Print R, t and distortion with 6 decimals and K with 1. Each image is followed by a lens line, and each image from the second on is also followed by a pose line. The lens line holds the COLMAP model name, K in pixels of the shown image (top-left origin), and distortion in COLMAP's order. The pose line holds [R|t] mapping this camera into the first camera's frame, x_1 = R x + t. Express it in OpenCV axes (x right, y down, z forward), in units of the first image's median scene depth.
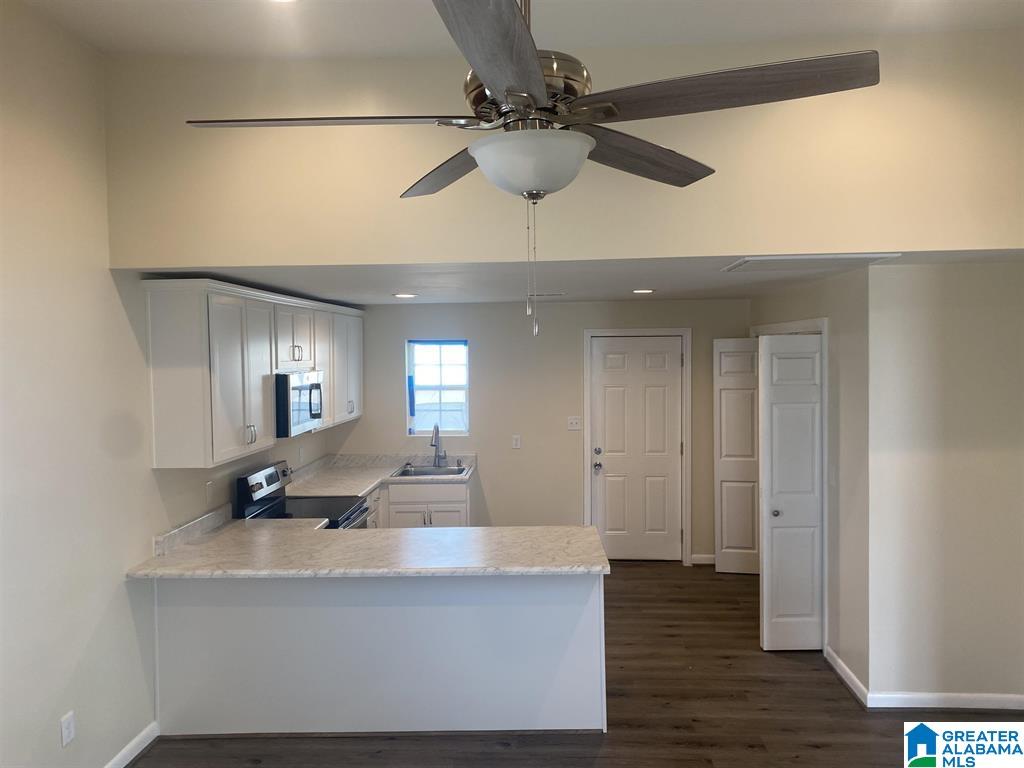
lens RADIAL K [[775.8, 0, 512.0], [0, 775.8, 384.0], [0, 0, 1]] dist [0.085603, -0.107157]
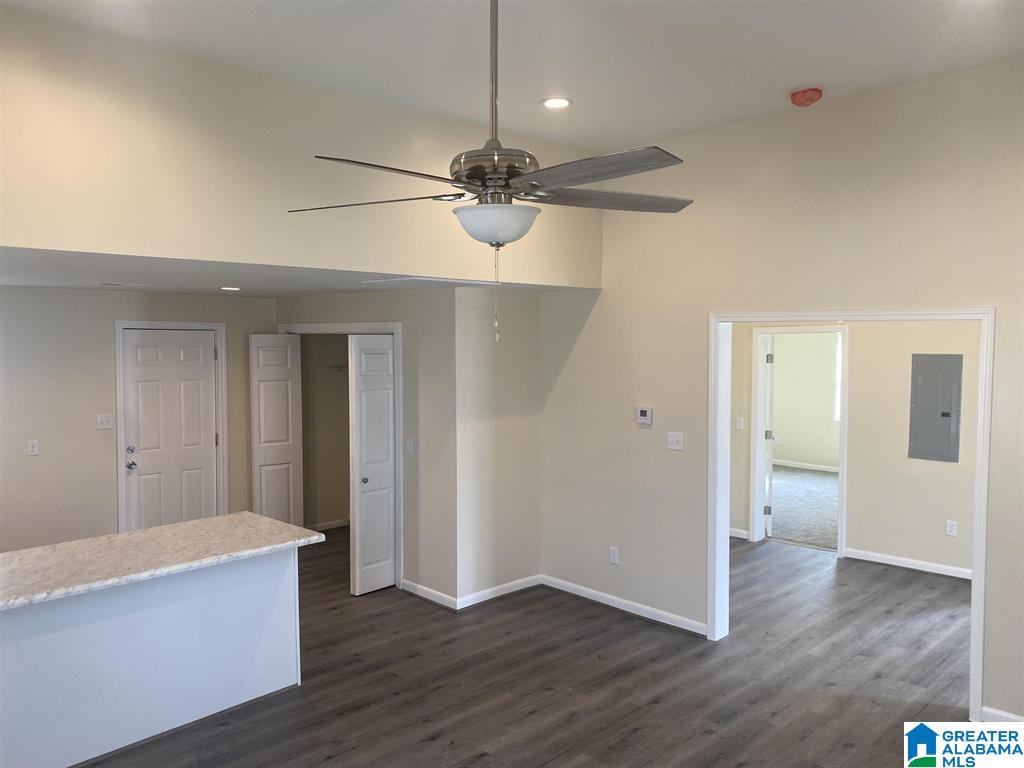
lens RADIAL K [[775.8, 0, 512.0], [0, 775.8, 384.0], [0, 0, 1]] dist [0.085603, -0.107157]
pose [[0.687370, -0.027550, 0.725785, -0.382409], [0.019944, 0.999619, 0.019056, -0.004186], [-0.726034, 0.001376, 0.687658, 0.001028]]
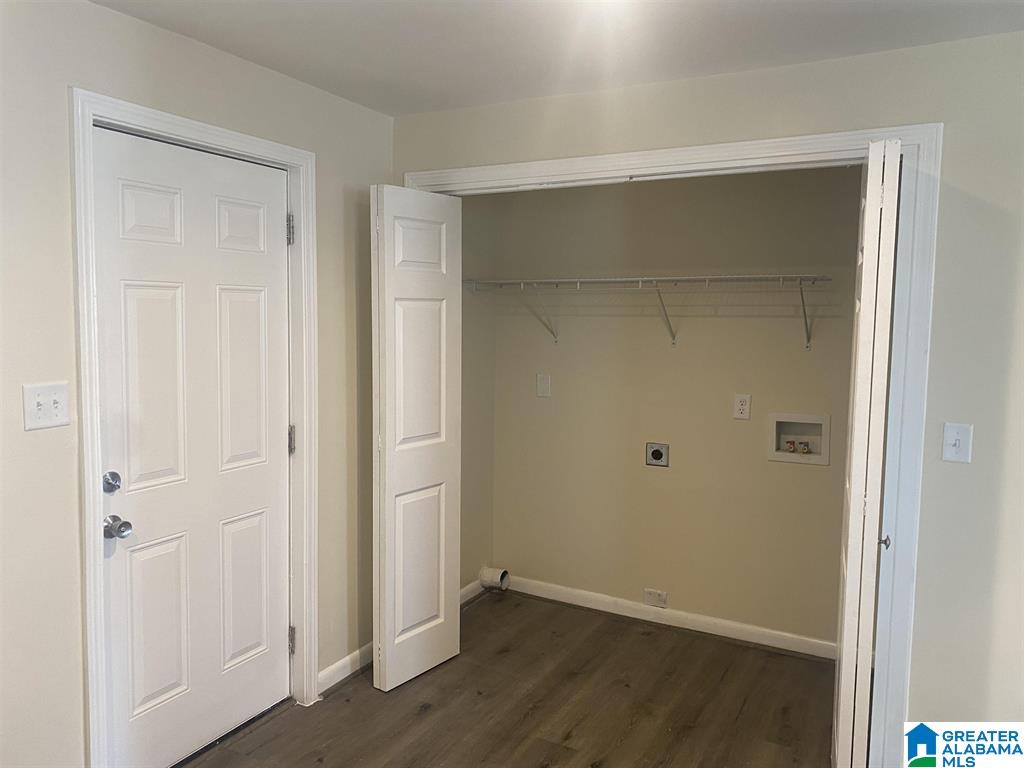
lens RADIAL K [[775.8, 0, 512.0], [0, 775.8, 384.0], [0, 0, 1]] dist [0.085603, -0.107157]
pose [[0.434878, -0.067523, 0.897954, -0.160714], [0.024843, 0.997705, 0.062992, 0.040576], [-0.900146, -0.005086, 0.435558, 1.016769]]
